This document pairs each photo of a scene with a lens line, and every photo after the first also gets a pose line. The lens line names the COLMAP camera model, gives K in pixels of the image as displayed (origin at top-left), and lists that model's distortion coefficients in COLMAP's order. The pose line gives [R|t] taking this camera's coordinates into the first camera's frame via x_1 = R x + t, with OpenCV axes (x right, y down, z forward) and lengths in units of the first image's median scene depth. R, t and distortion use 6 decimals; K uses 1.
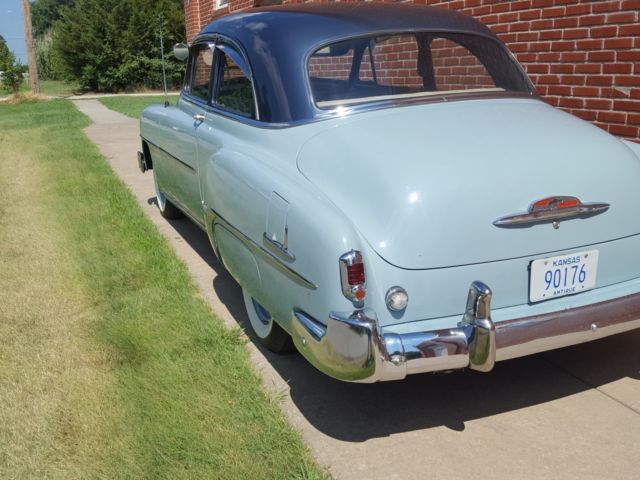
lens RADIAL K [[635.8, 0, 320.0], [0, 635.8, 240.0], [0, 0, 1]] dist [0.180905, -0.460751]
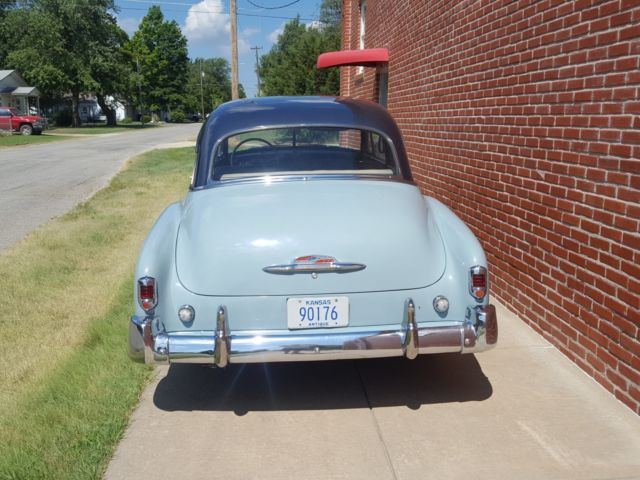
lens RADIAL K [[635.8, 0, 320.0], [0, 635.8, 240.0], [0, 0, 1]] dist [0.180905, -0.460751]
pose [[0.947485, 0.080882, -0.309404, 0.732696], [-0.102537, 0.993243, -0.054351, -0.024000], [0.302917, 0.083222, 0.949376, -0.285812]]
